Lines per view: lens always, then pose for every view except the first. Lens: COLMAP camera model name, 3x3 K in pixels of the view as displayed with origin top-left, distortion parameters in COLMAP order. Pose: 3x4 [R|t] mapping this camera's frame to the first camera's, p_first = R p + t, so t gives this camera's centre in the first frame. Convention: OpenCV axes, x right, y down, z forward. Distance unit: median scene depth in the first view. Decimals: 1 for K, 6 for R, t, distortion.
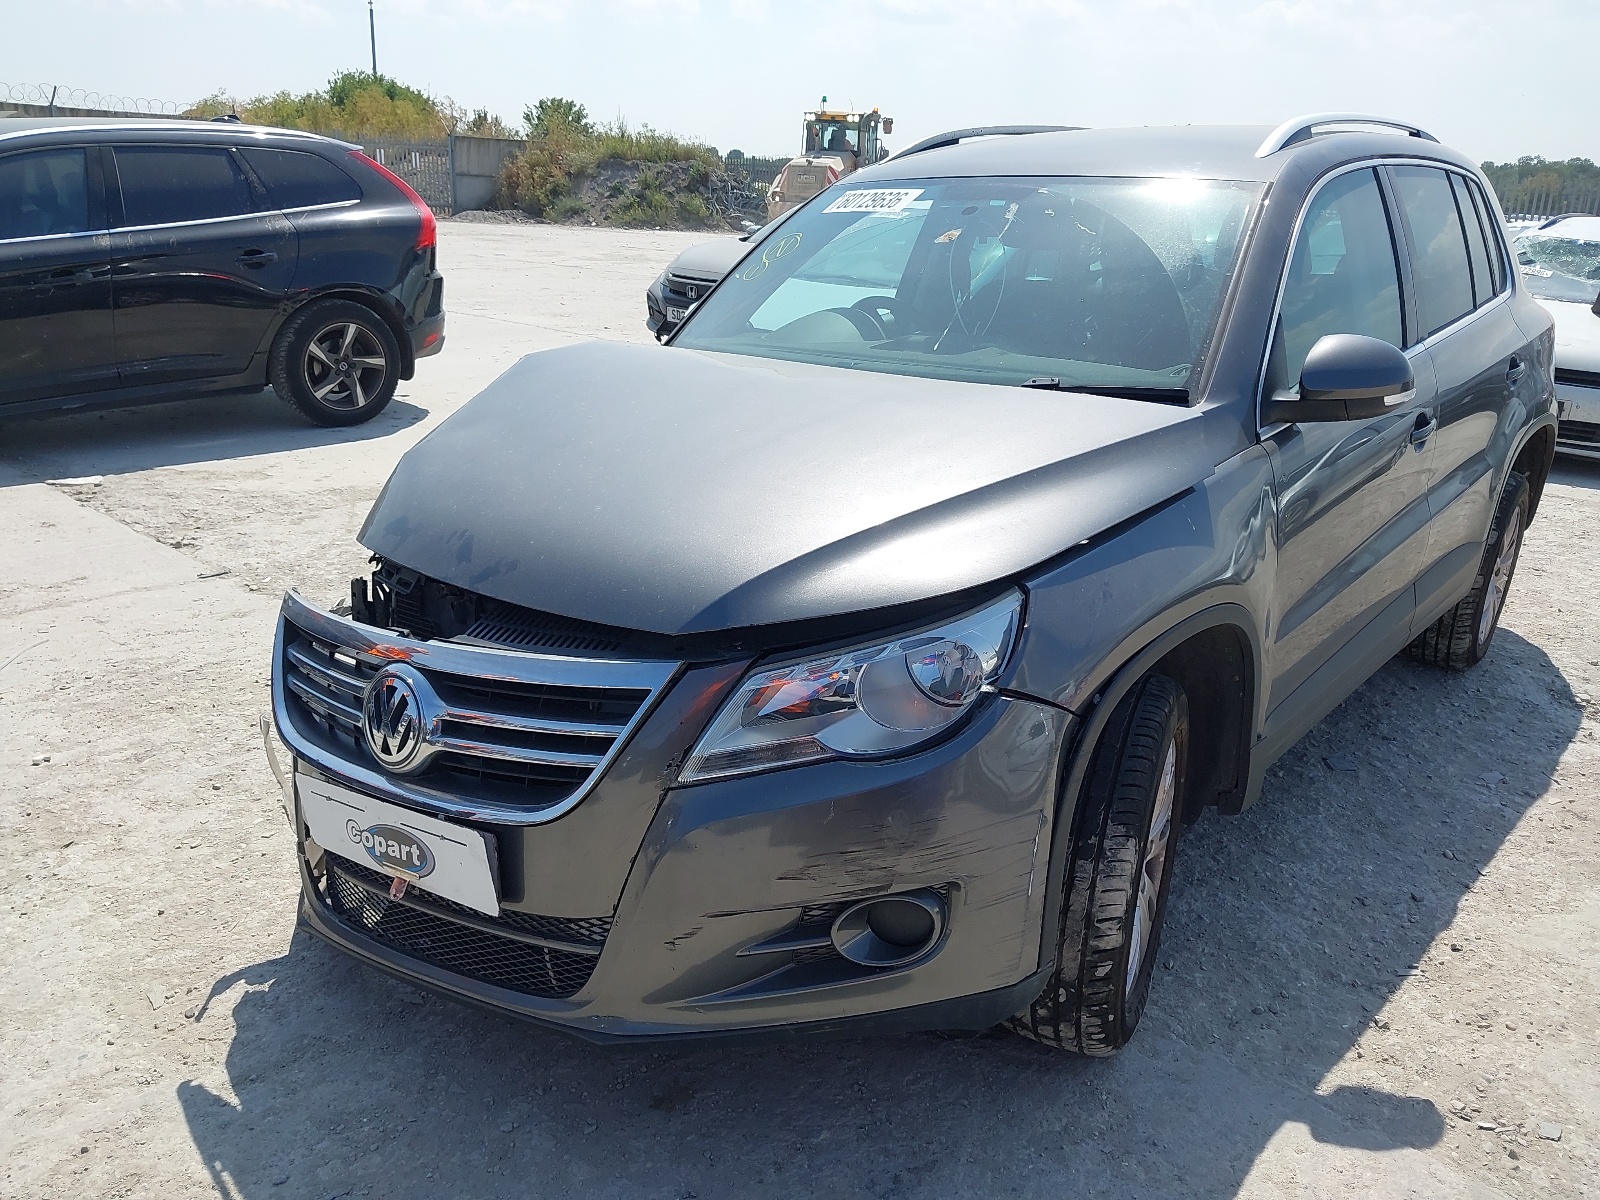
lens RADIAL K [[1260.3, 0, 800.8], [0, 1260.3, 635.2], [0, 0, 1]] dist [0.059326, -0.068601]
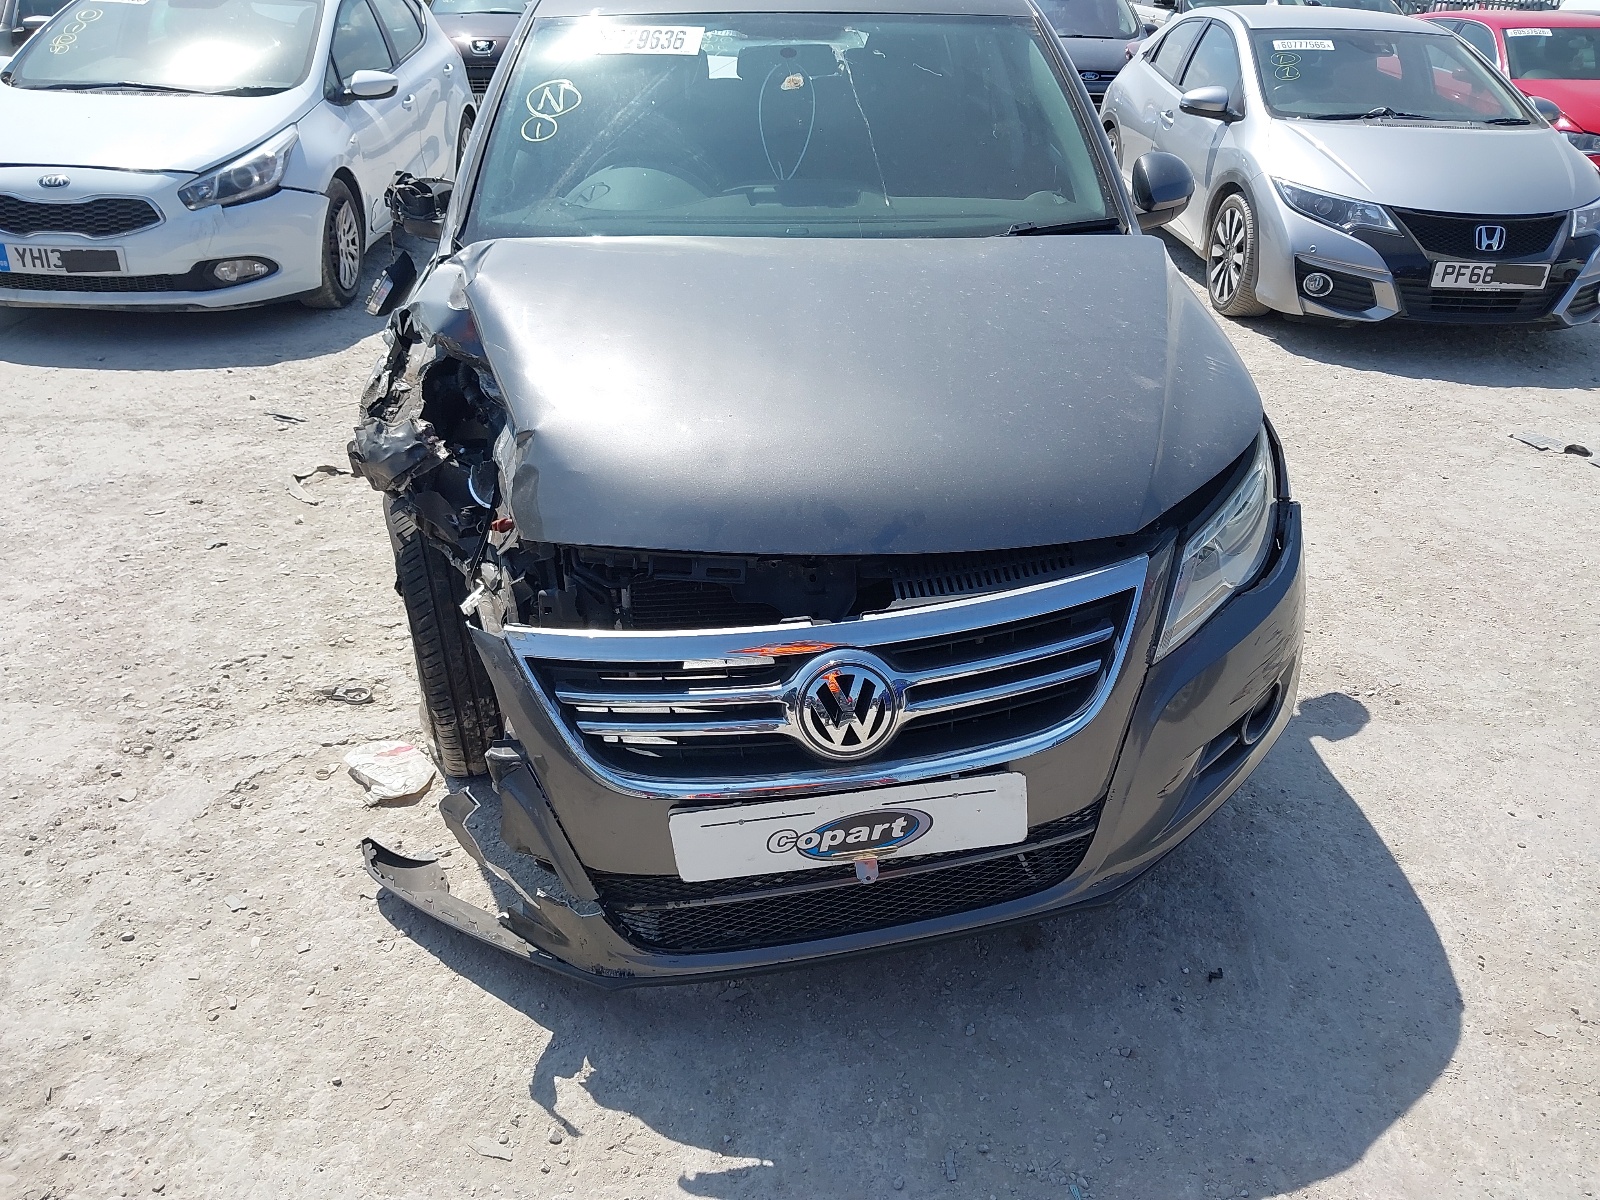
lens RADIAL K [[1272.9, 0, 805.9], [0, 1272.9, 630.4], [0, 0, 1]] dist [0.048993, -0.056476]
pose [[0.726662, -0.330828, 0.602093, -0.870630], [0.222041, 0.942475, 0.249875, -0.224060], [-0.650123, -0.047885, 0.758318, 0.301859]]
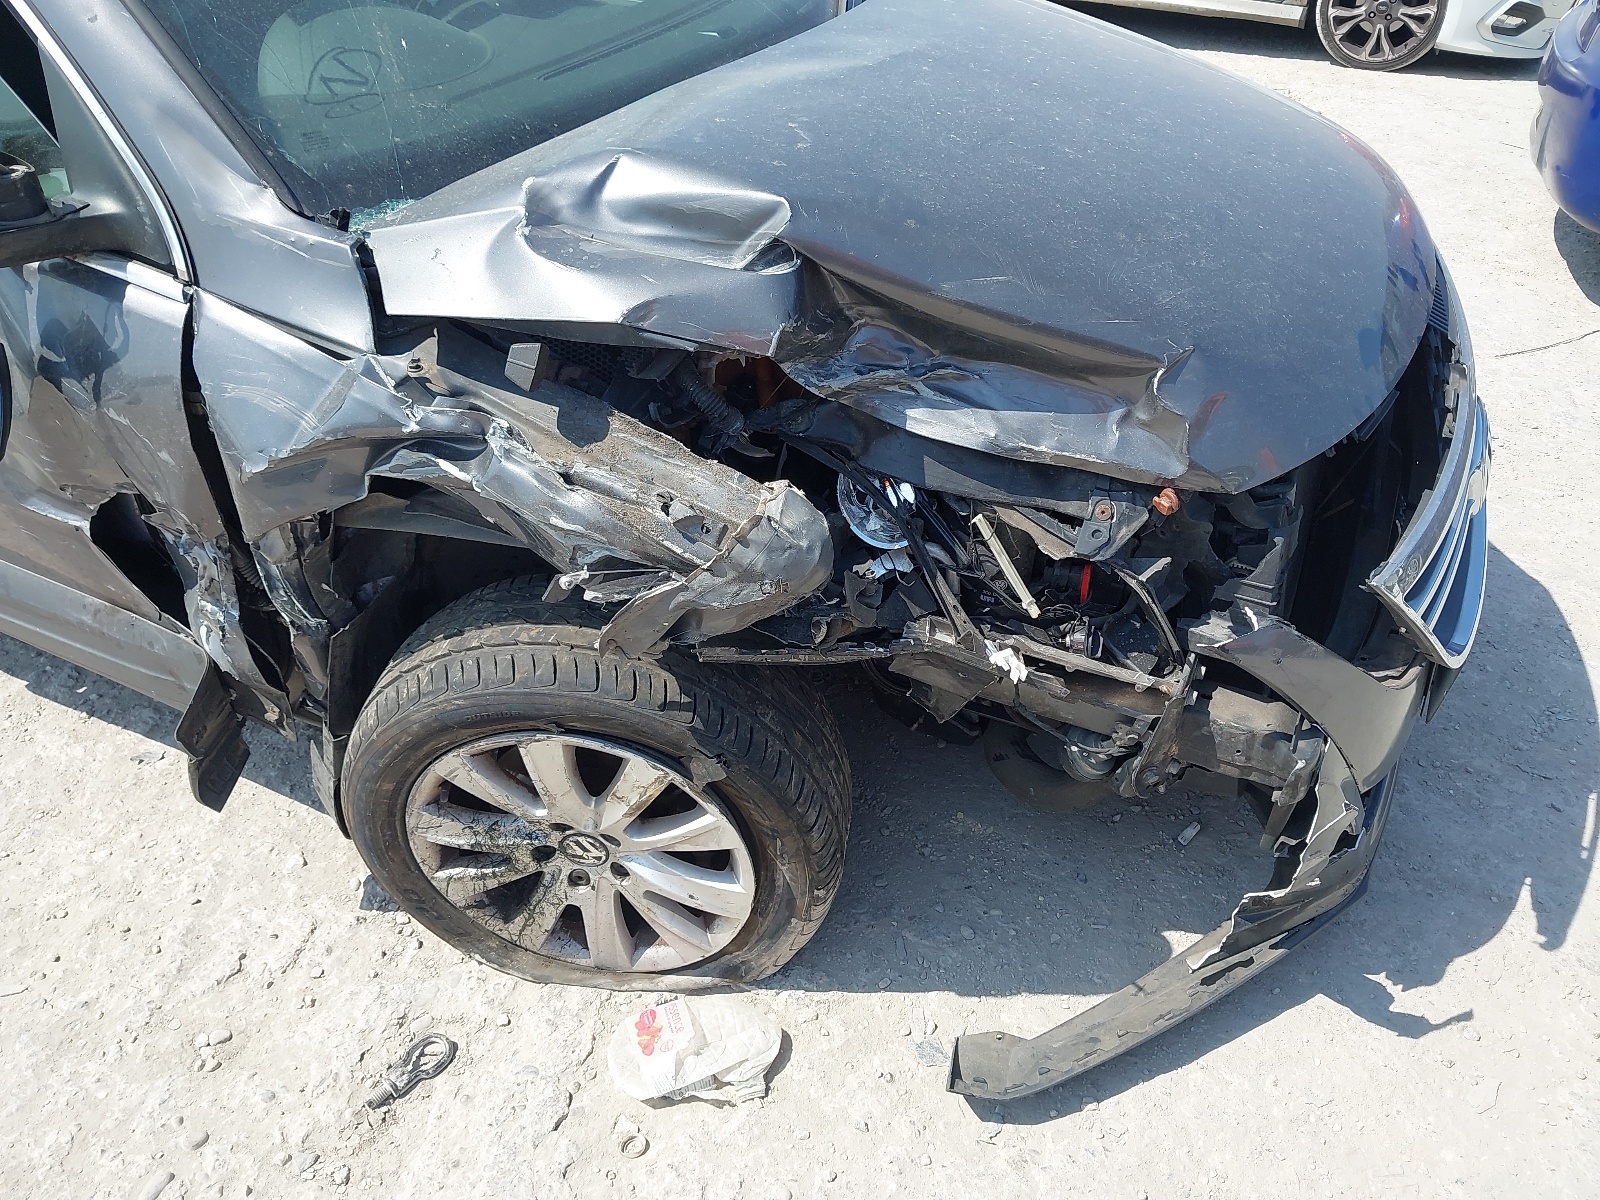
lens RADIAL K [[1274.4, 0, 887.5], [0, 1274.4, 598.3], [0, 0, 1]] dist [-0.001261, -0.018904]
pose [[-0.293530, -0.585902, 0.755354, -0.919614], [0.295067, 0.696048, 0.654563, -0.564671], [-0.909272, 0.415013, -0.031431, 1.413688]]
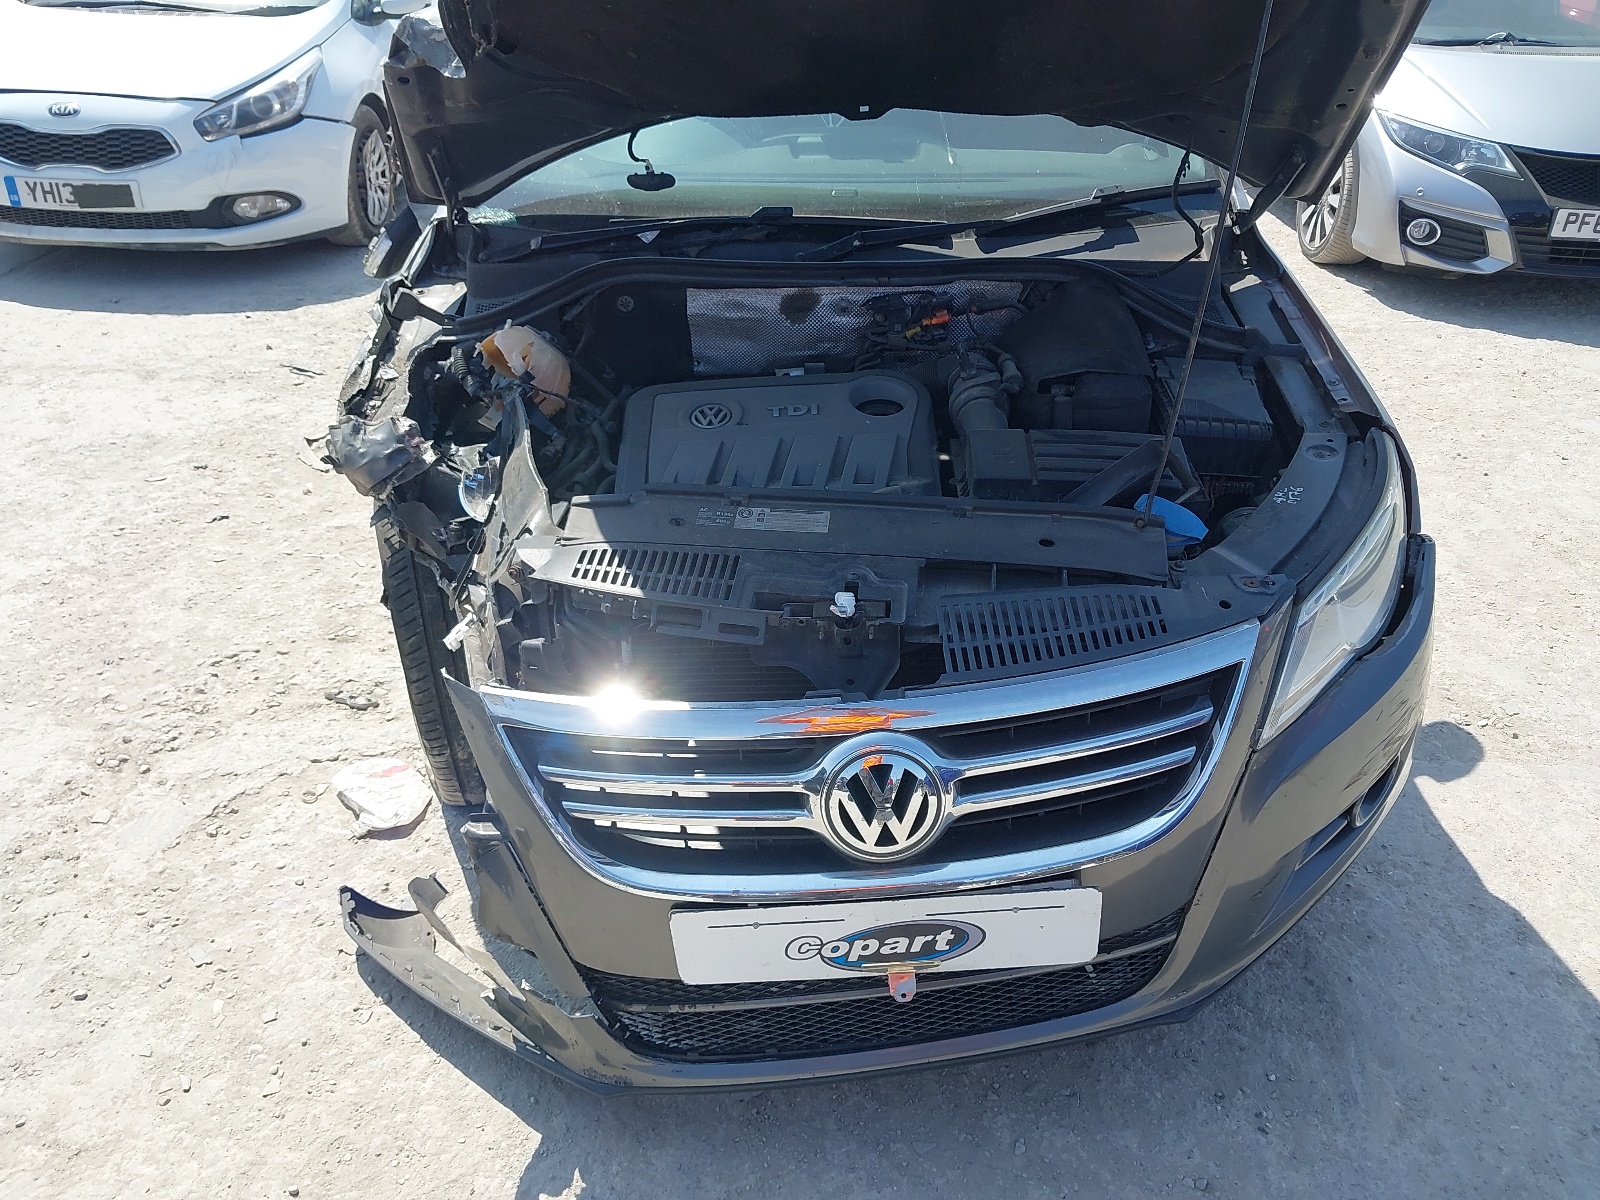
lens RADIAL K [[1260.3, 0, 800.8], [0, 1260.3, 635.2], [0, 0, 1]] dist [0.059326, -0.068601]
pose [[0.759264, -0.351028, 0.547994, -0.730552], [0.213061, 0.929728, 0.300351, -0.266862], [-0.614916, -0.111289, 0.780700, 0.428943]]
